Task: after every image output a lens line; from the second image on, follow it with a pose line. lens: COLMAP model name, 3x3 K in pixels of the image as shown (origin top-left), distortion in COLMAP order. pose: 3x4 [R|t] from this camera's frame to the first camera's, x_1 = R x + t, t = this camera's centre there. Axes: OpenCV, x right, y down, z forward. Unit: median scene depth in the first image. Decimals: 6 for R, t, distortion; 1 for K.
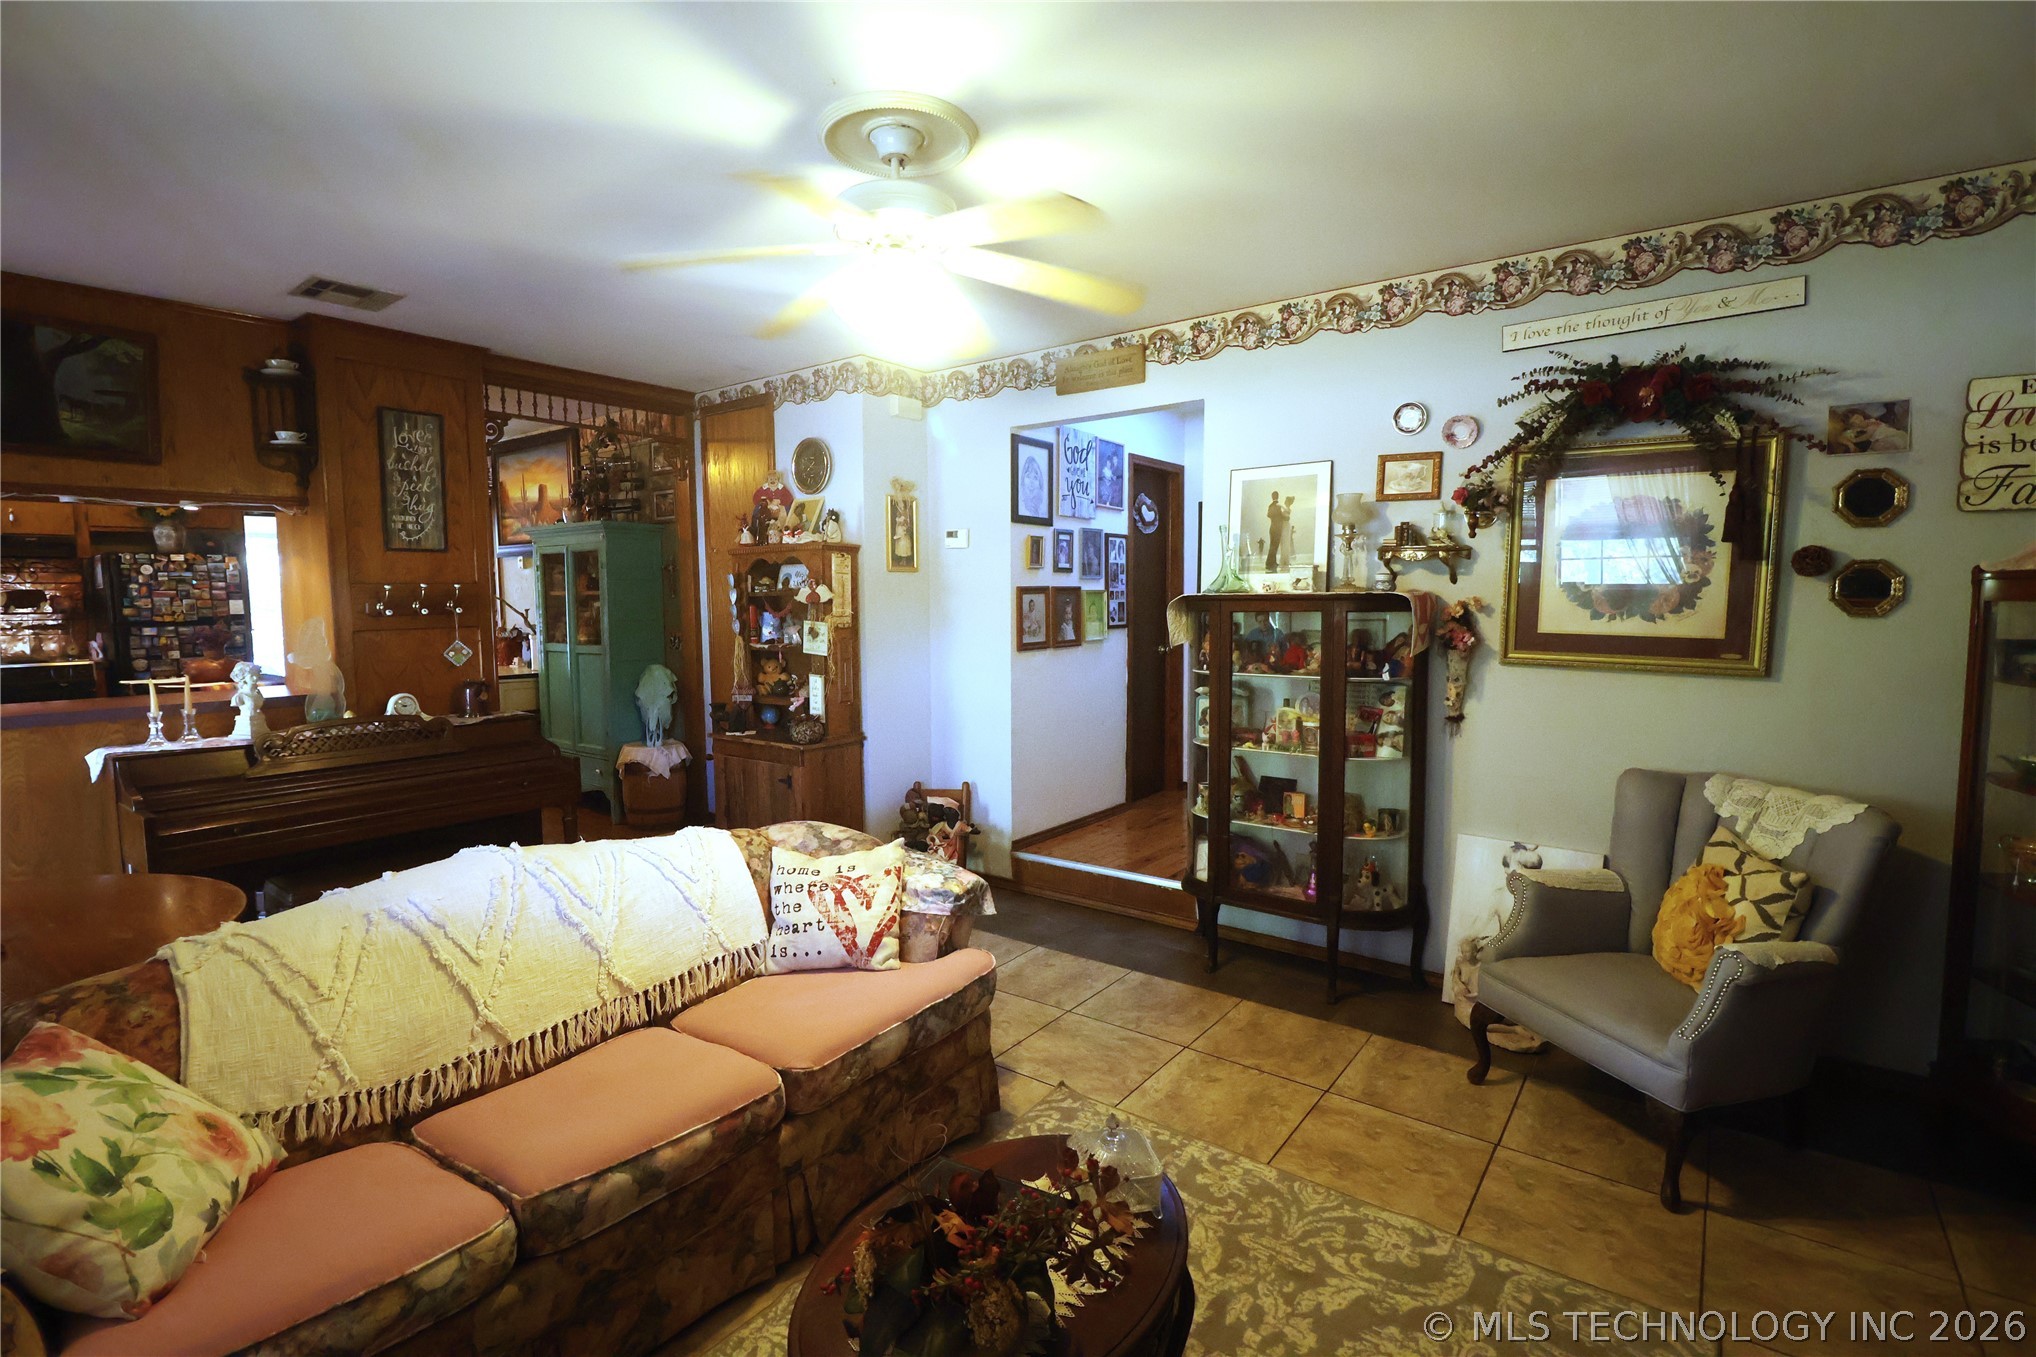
lens RADIAL K [[933.6, 0, 1018.2], [0, 933.6, 684.3], [0, 0, 1]] dist [-0.005028, -0.000633]
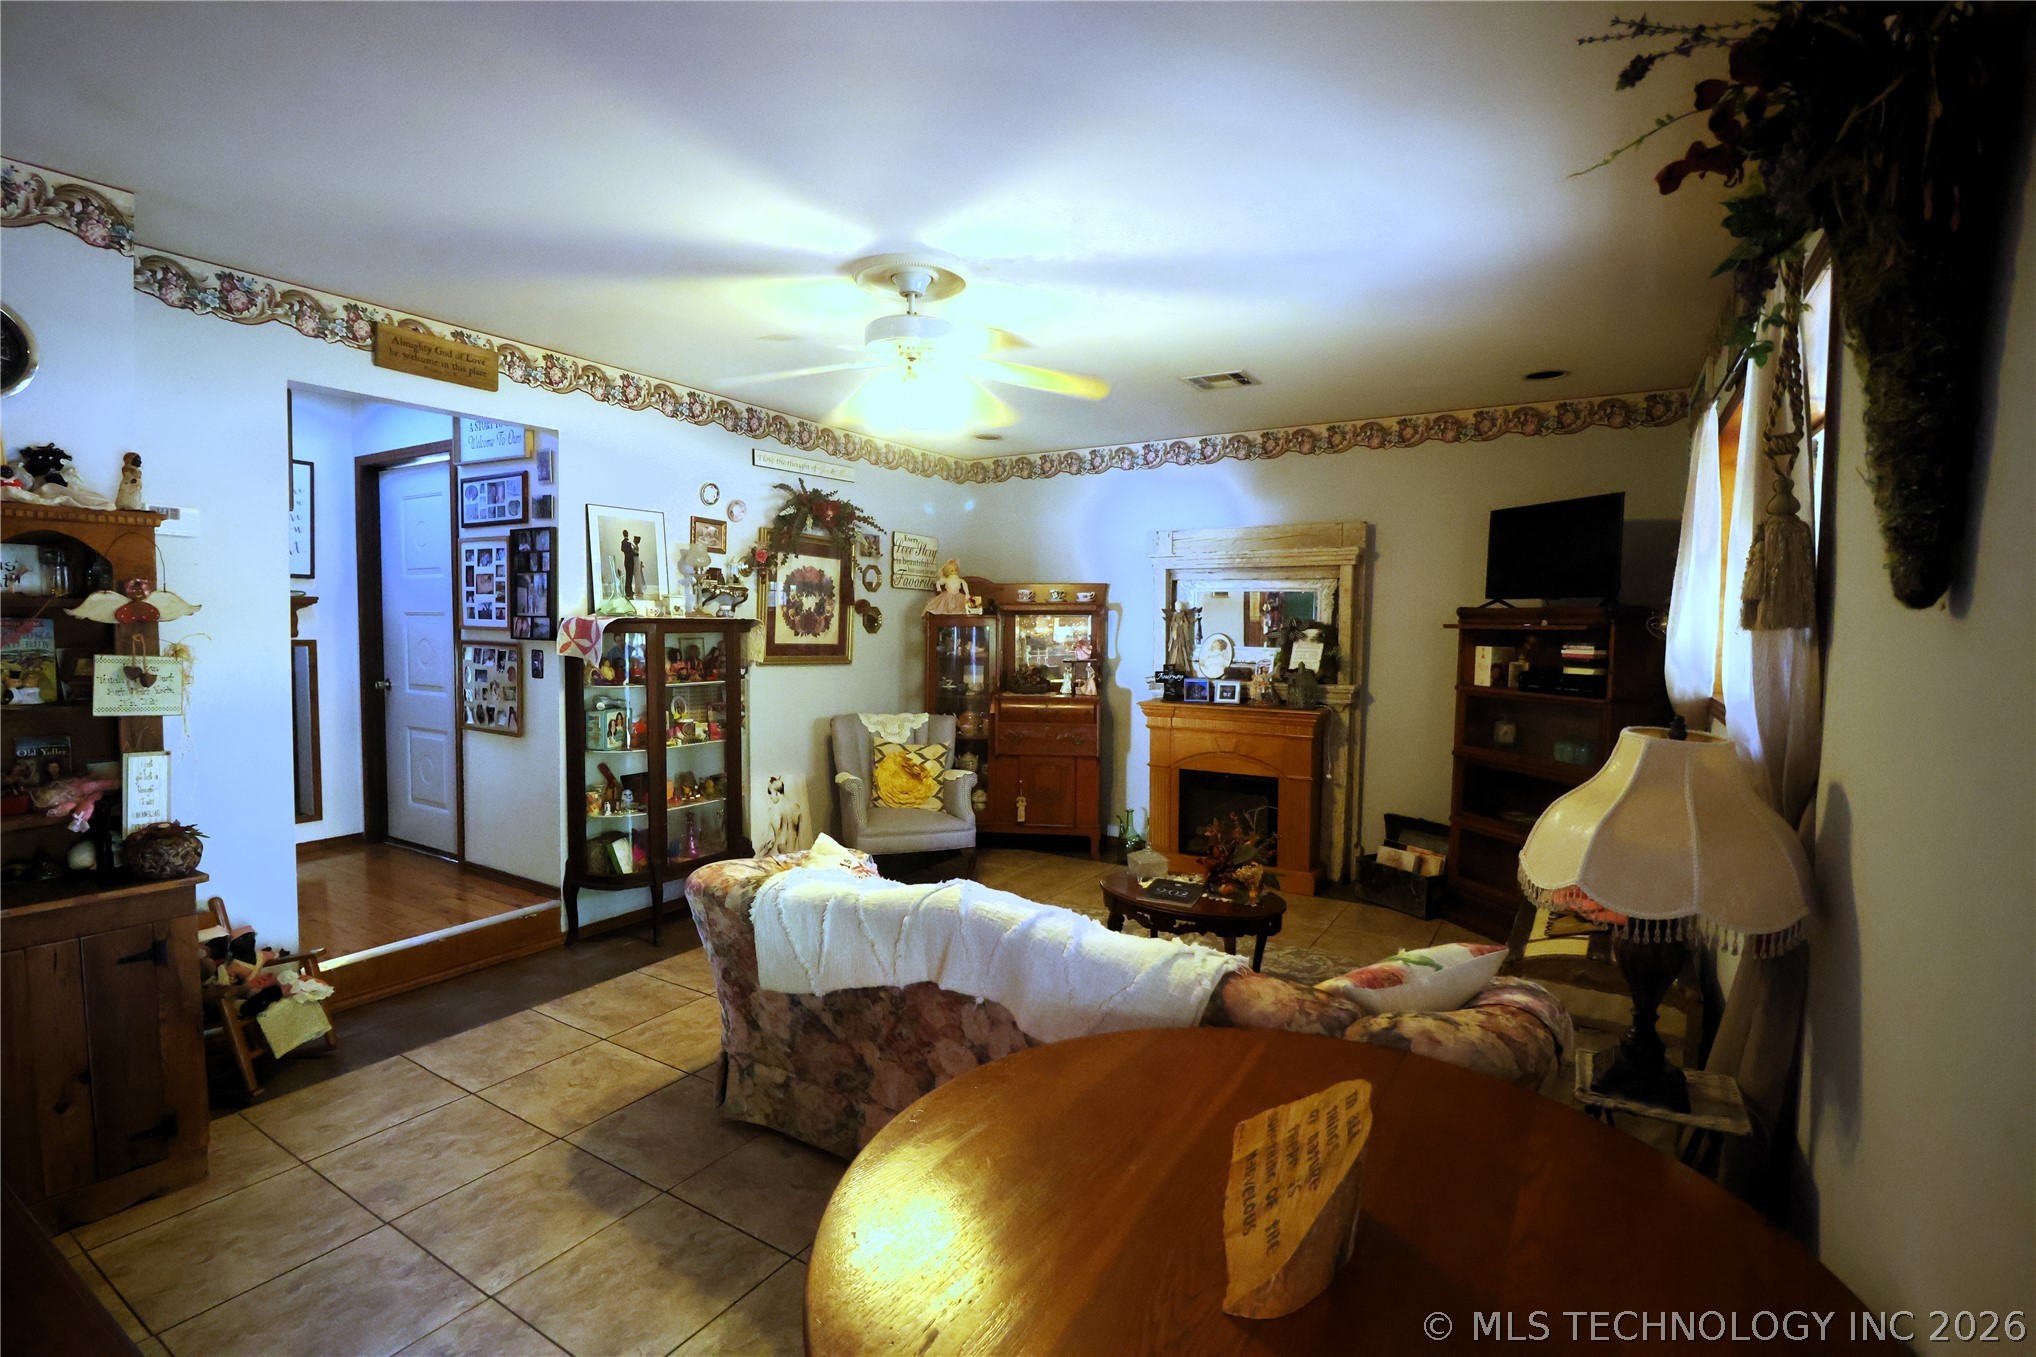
lens RADIAL K [[933.6, 0, 1018.8], [0, 933.6, 670.8], [0, 0, 1]] dist [-0.005028, -0.000633]
pose [[-0.093680, -0.060634, 0.993754, -0.967062], [0.062640, 0.995807, 0.066665, -0.079790], [-0.993630, 0.068494, -0.089489, 0.639529]]
